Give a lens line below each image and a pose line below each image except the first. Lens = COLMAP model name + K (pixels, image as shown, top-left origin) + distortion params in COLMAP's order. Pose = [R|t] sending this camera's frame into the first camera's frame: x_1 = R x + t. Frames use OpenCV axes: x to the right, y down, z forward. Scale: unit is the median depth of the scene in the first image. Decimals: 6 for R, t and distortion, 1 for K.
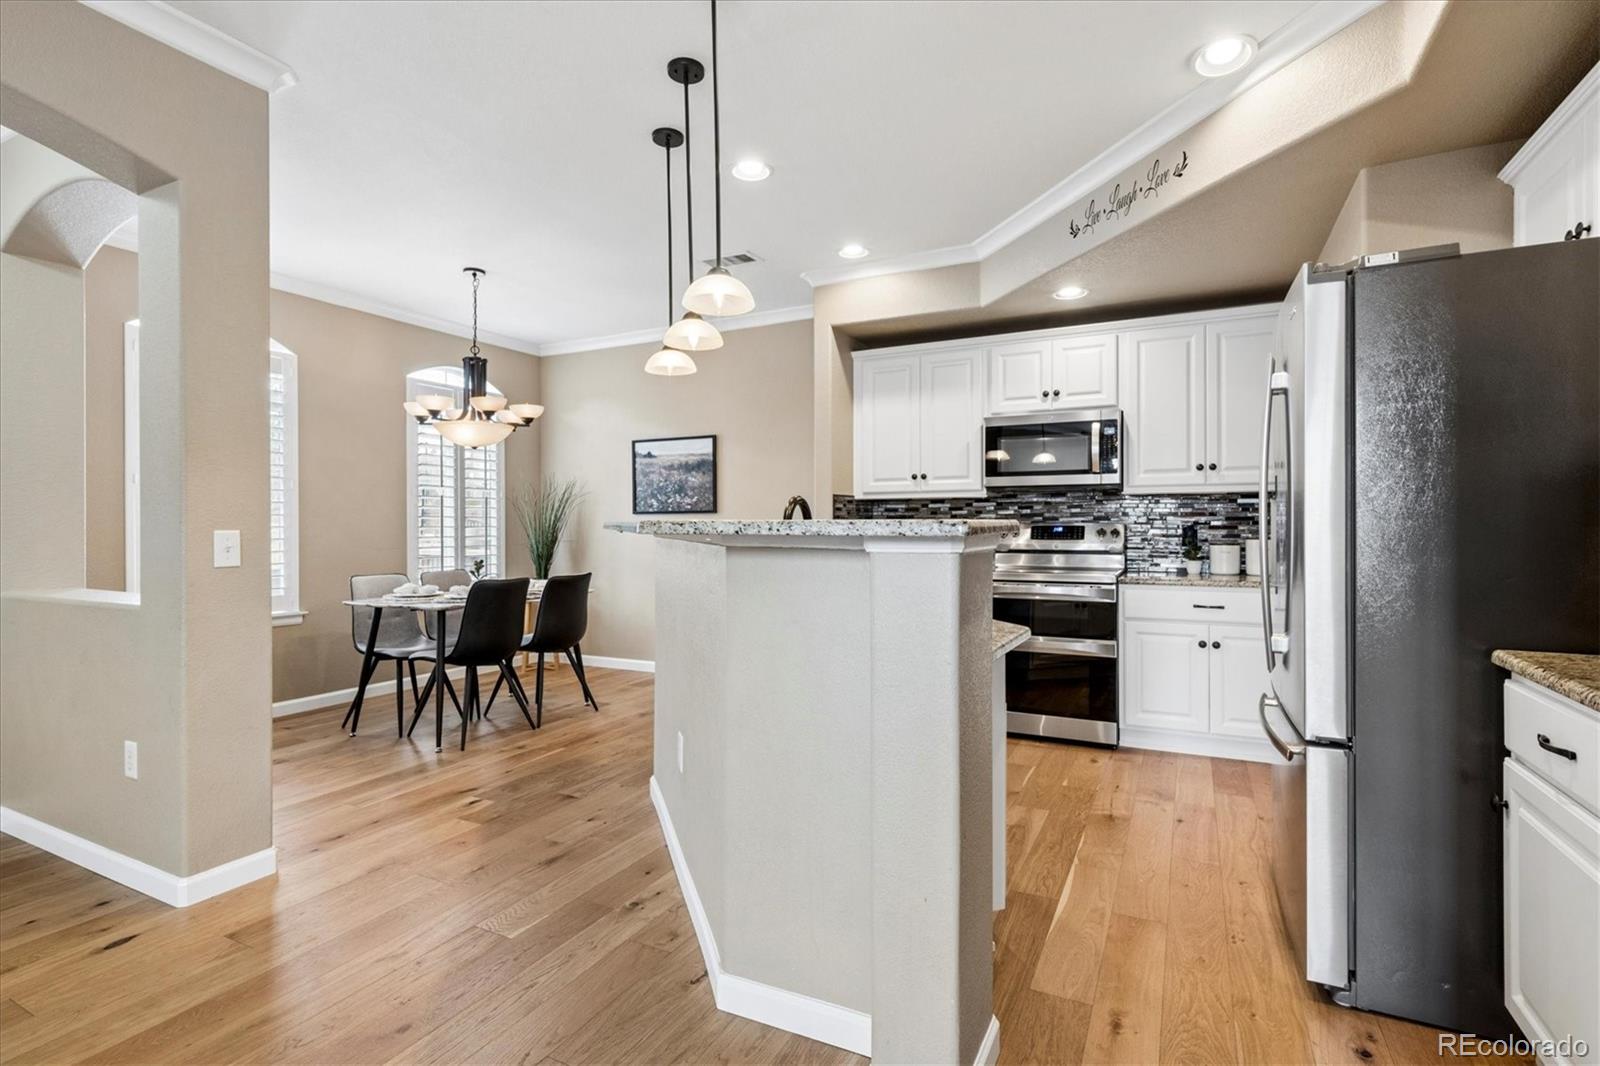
lens RADIAL K [[755.6, 0, 806.5], [0, 755.6, 528.3], [0, 0, 1]] dist [0.001708, 0.000234]
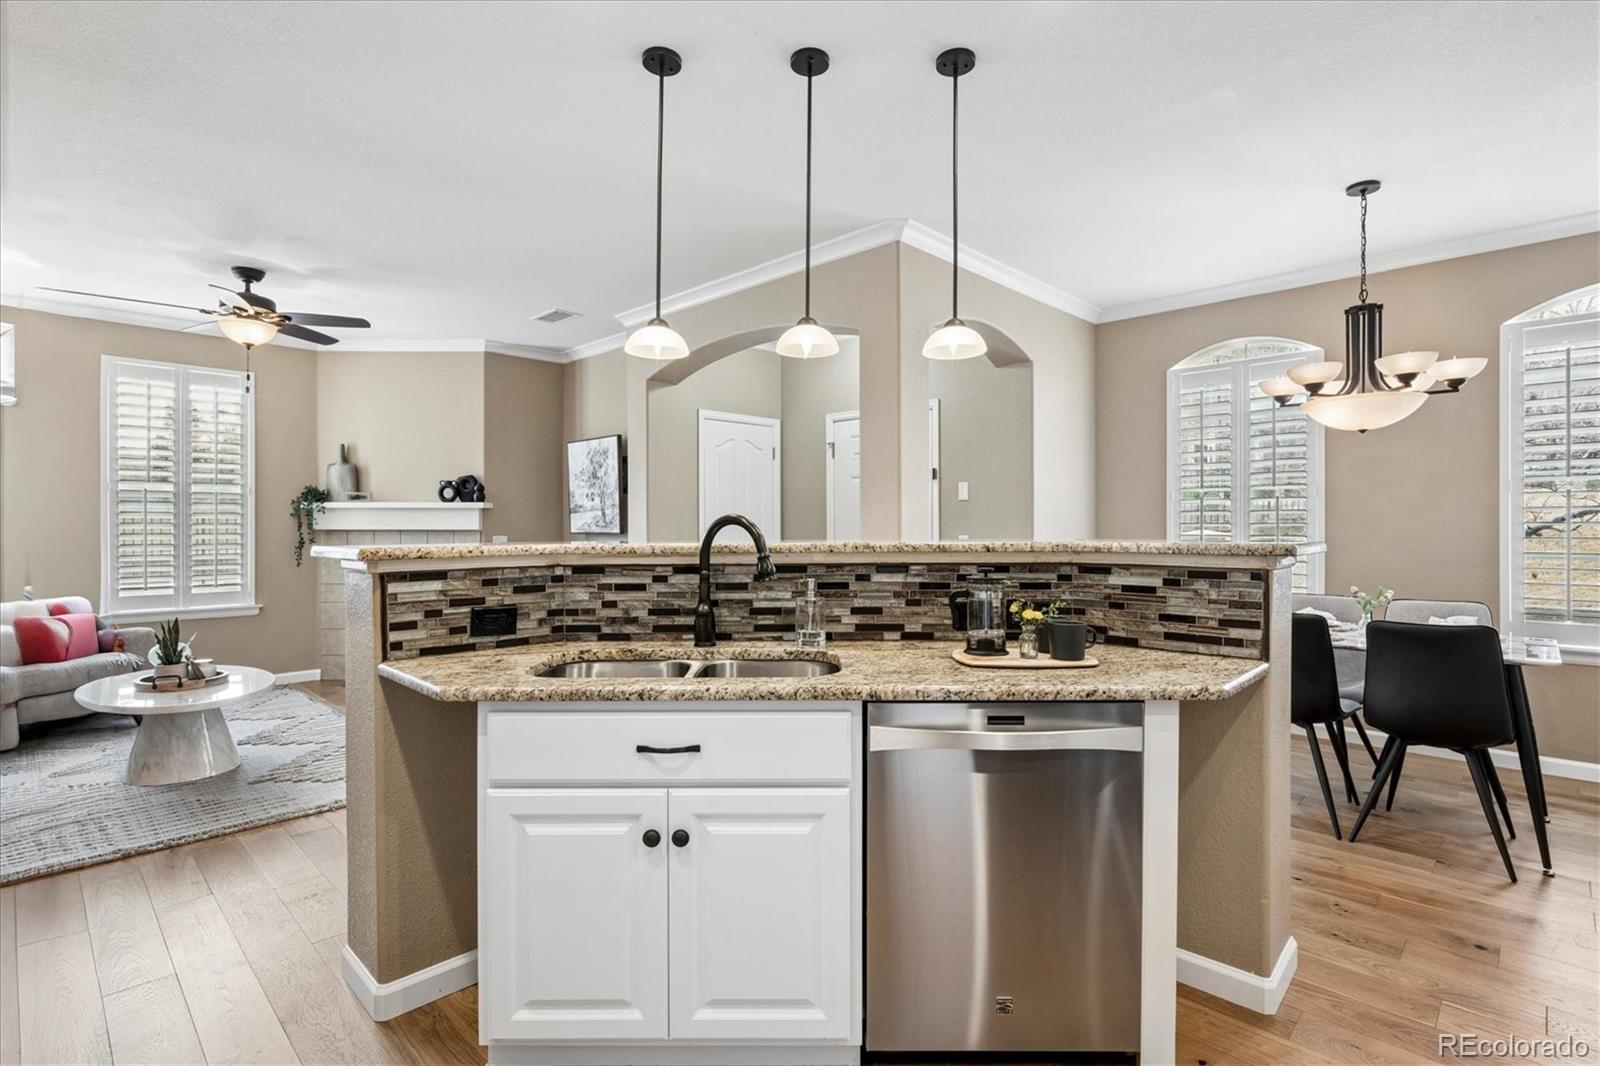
lens RADIAL K [[765.4, 0, 796.4], [0, 765.4, 530.1], [0, 0, 1]] dist [0.000278, 0.000367]
pose [[-0.308573, 0.006998, -0.951175, 0.436203], [-0.000305, 0.999972, 0.007456, -0.017399], [0.951201, 0.002591, -0.308562, 0.731954]]
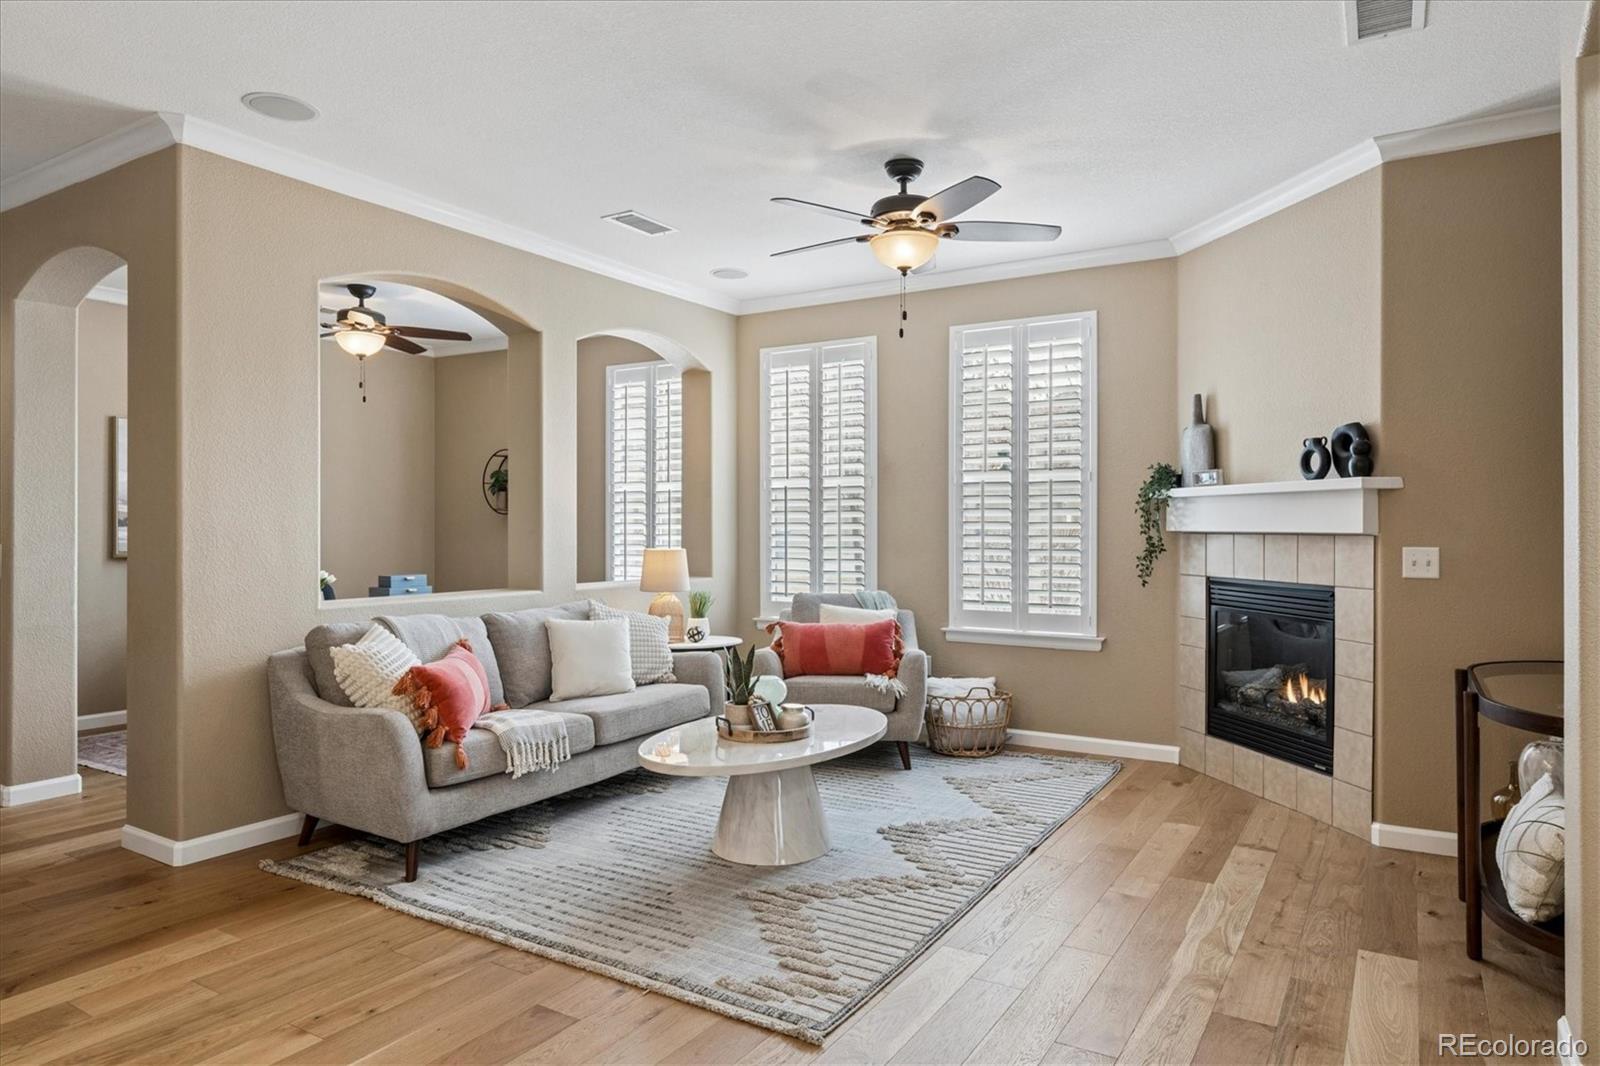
lens RADIAL K [[966.7, 0, 836.5], [0, 966.7, 517.2], [0, 0, 1]] dist [-0.003438, 0.000220]
pose [[-0.997762, 0.001251, 0.066857, -0.286244], [0.000745, 0.999971, -0.007588, -0.015499], [-0.066865, -0.007522, -0.997734, 0.637289]]
